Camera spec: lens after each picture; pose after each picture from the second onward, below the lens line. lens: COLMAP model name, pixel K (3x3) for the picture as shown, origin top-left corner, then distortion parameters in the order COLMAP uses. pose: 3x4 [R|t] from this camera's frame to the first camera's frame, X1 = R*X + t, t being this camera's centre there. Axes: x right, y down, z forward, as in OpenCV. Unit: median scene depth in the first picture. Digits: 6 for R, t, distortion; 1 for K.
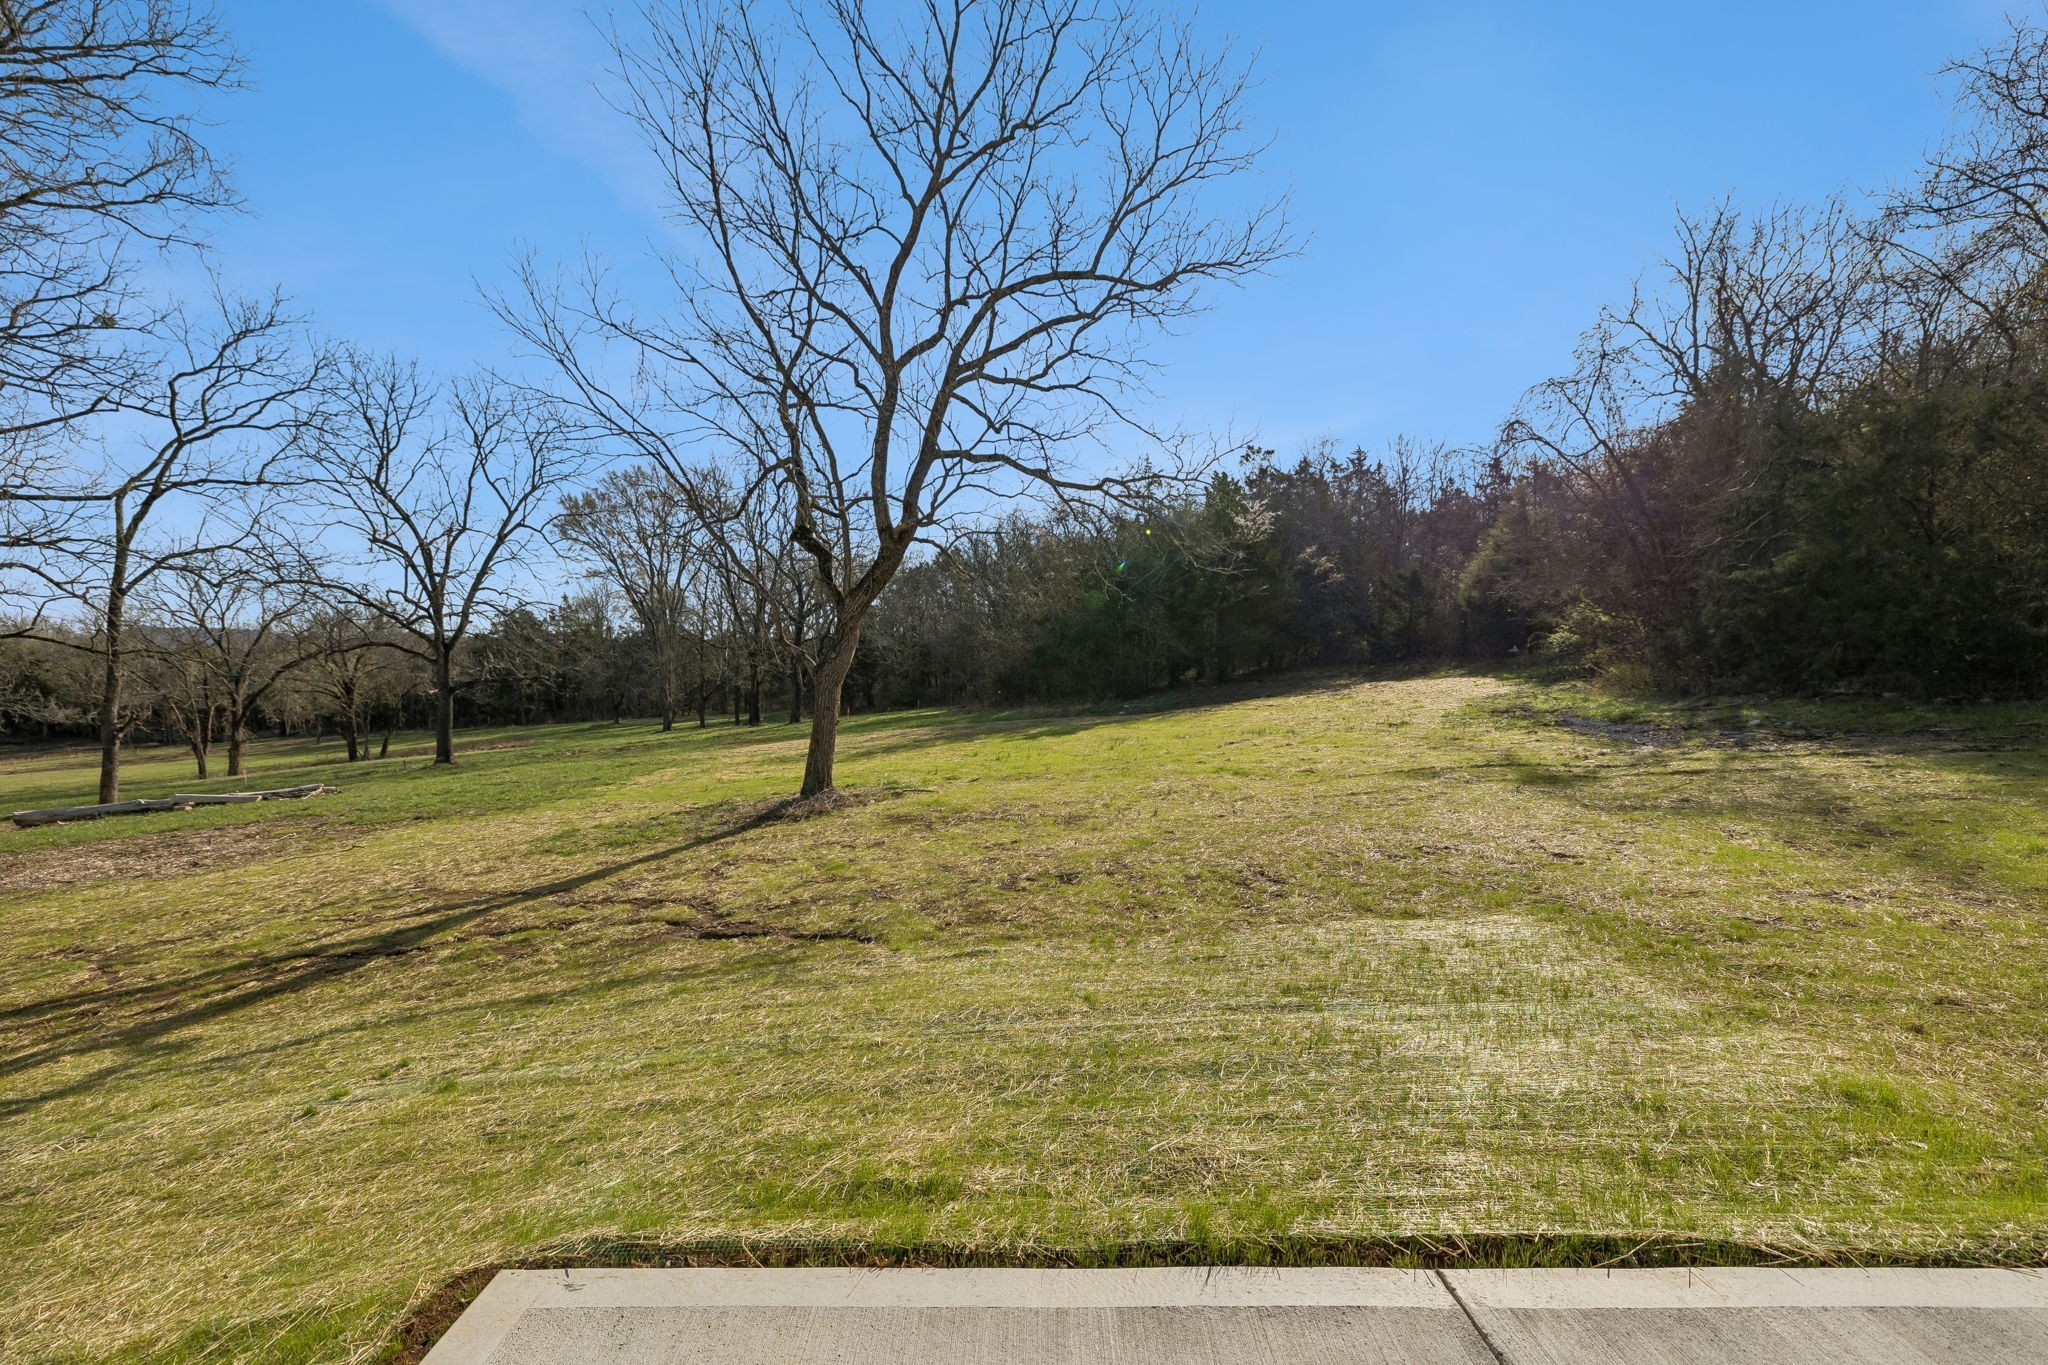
lens RADIAL K [[950.9, 0, 1050.4], [0, 950.9, 733.1], [0, 0, 1]] dist [-0.000155, 0.001321]
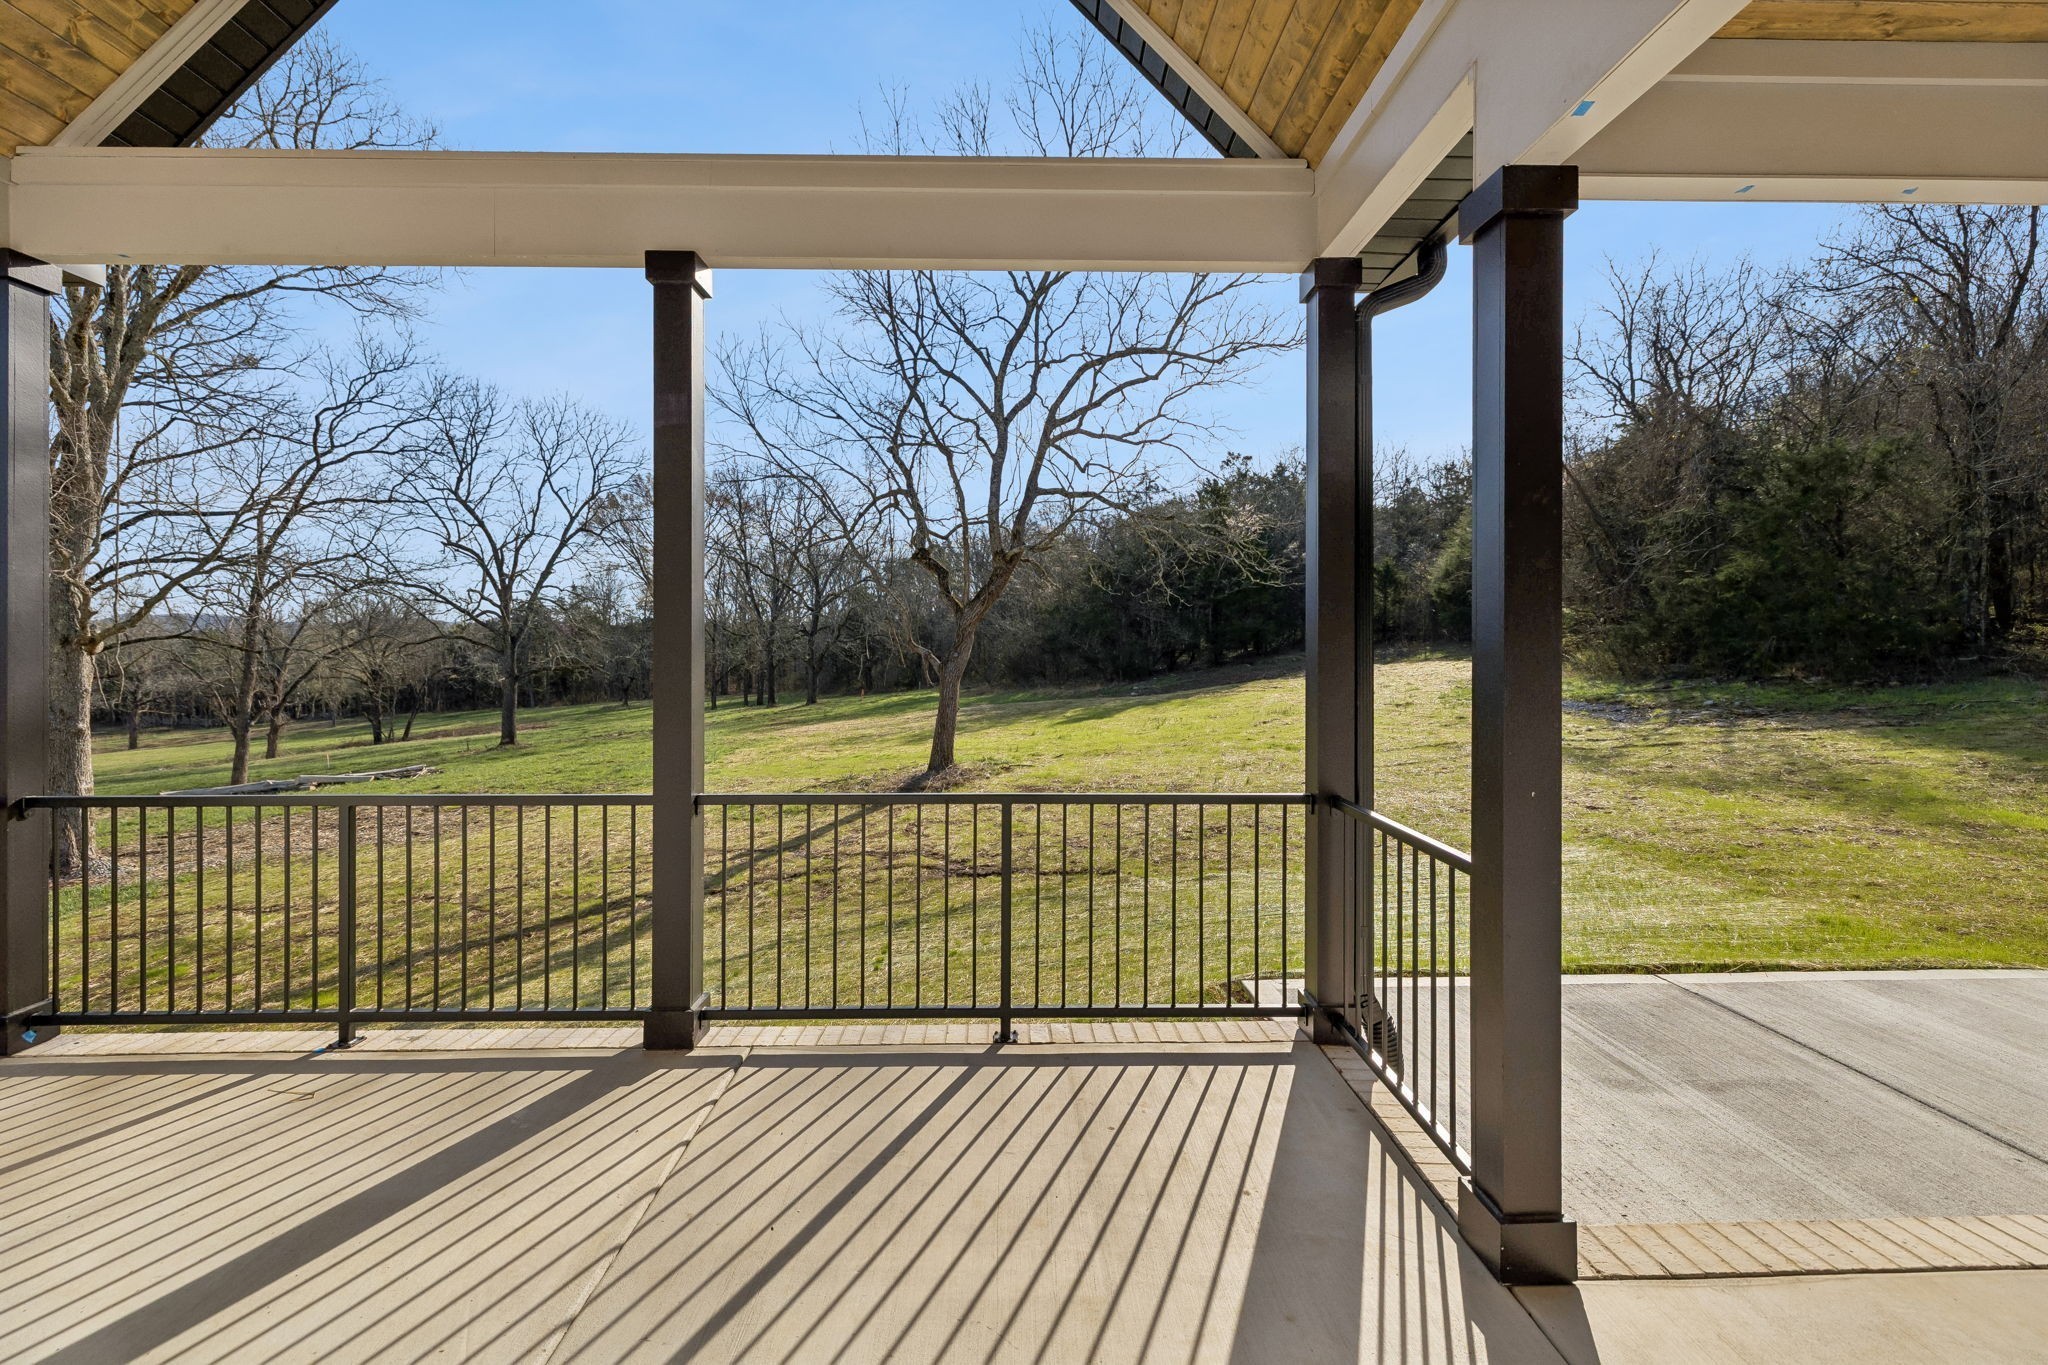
lens RADIAL K [[905.7, 0, 1022.2], [0, 905.7, 658.0], [0, 0, 1]] dist [0.000807, 0.000080]
pose [[0.999924, -0.009764, 0.007556, -0.108857], [0.010171, 0.998384, -0.055913, -0.008506], [-0.006998, 0.055985, 0.998407, -0.116845]]
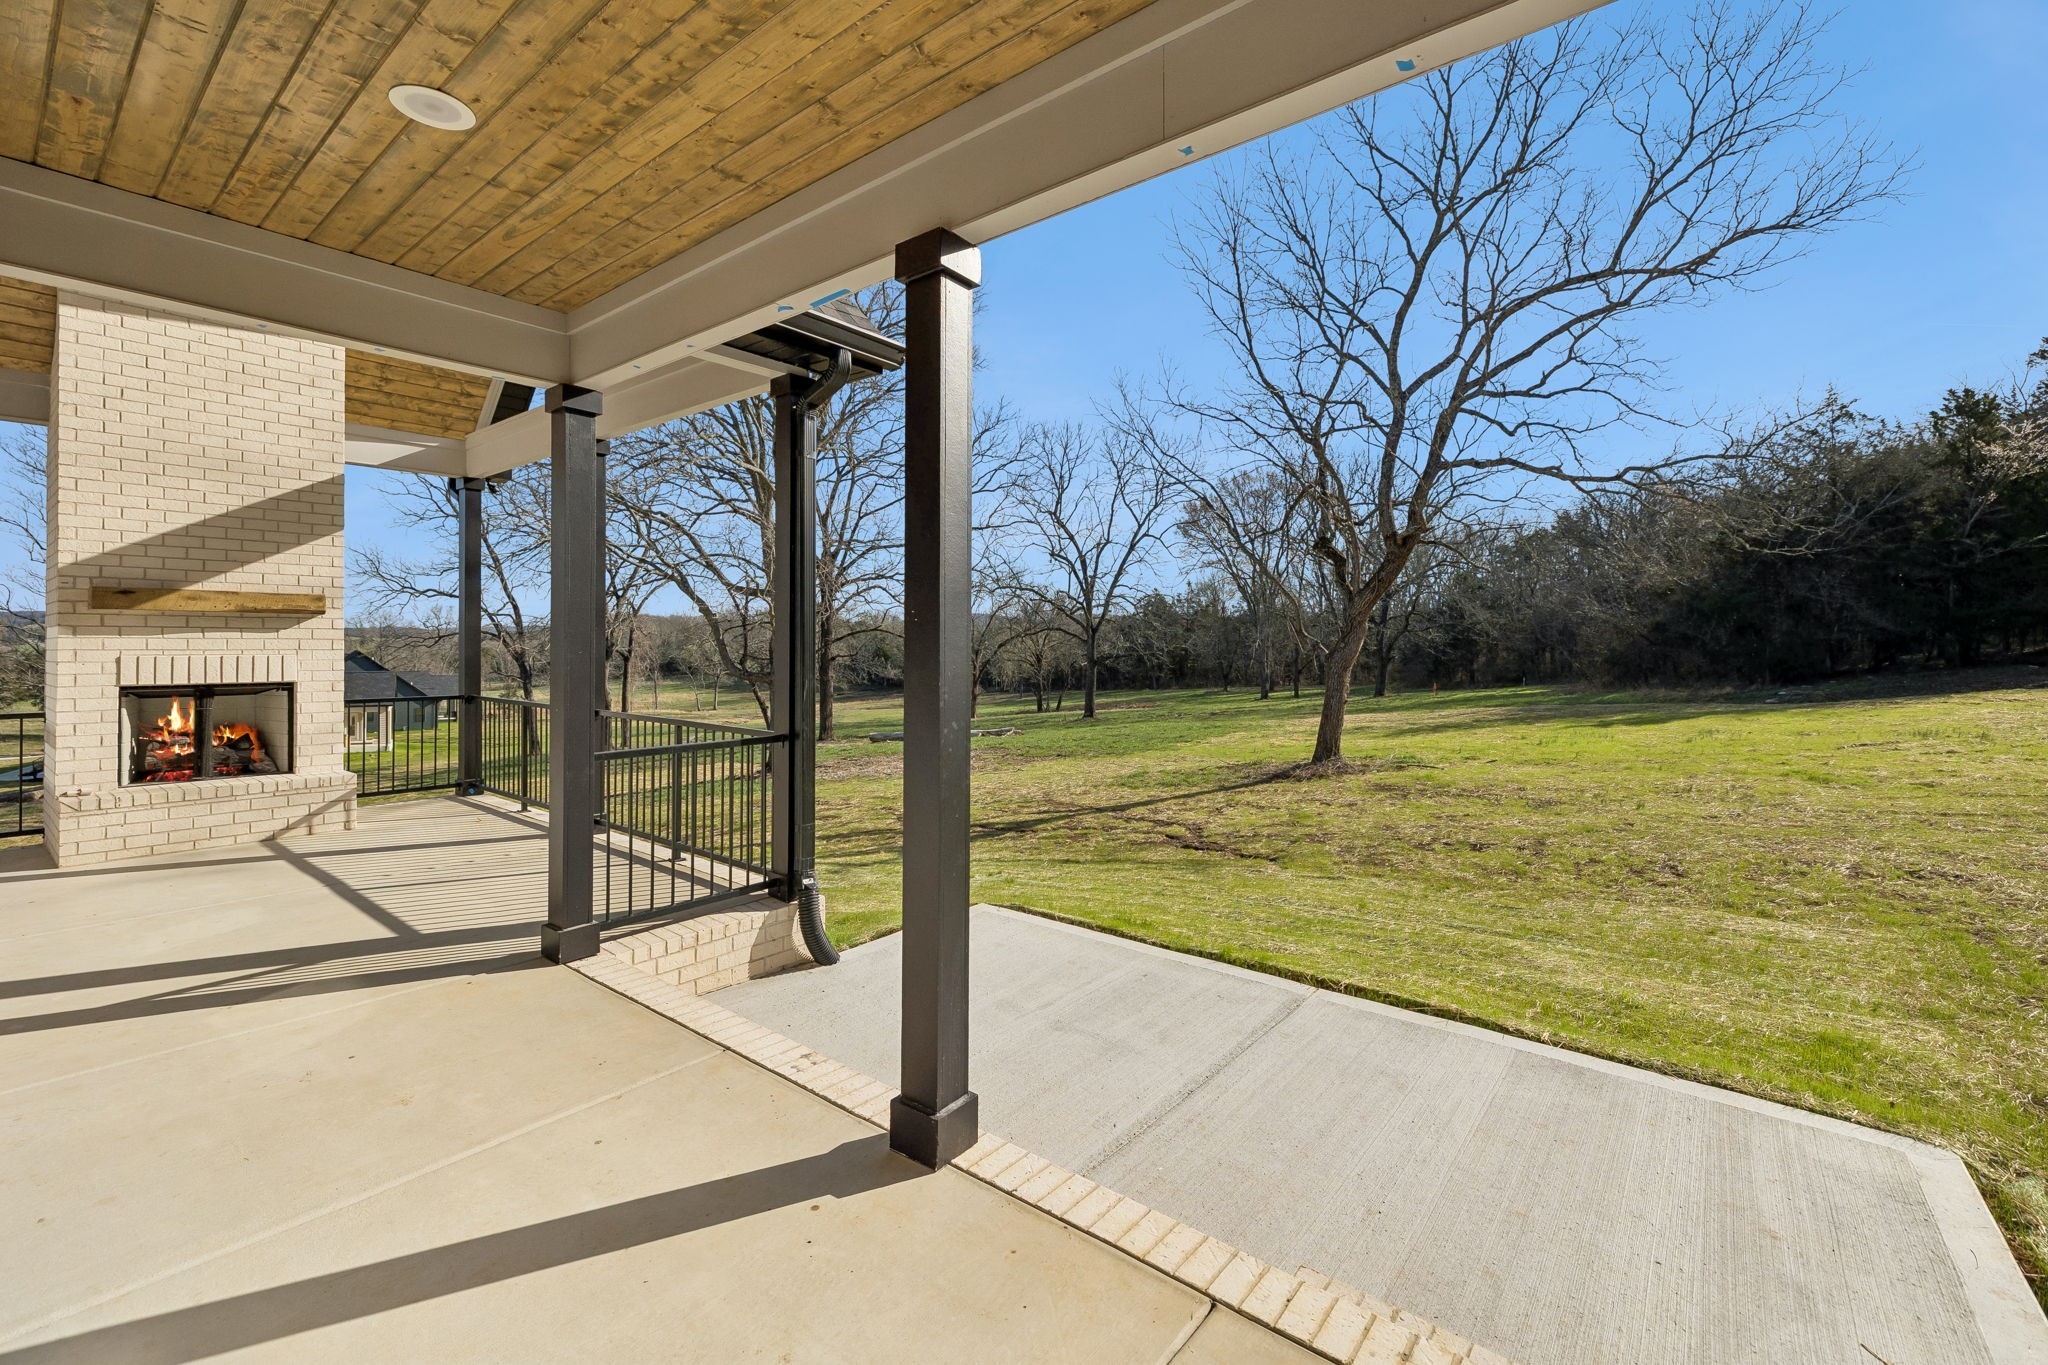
lens RADIAL K [[883.3, 0, 950.4], [0, 883.3, 648.7], [0, 0, 1]] dist [-0.002690, -0.000598]
pose [[0.738876, 0.001312, -0.673840, 0.109216], [-0.041161, 0.998219, -0.043190, -0.006867], [0.672583, 0.059648, 0.737614, -0.101580]]
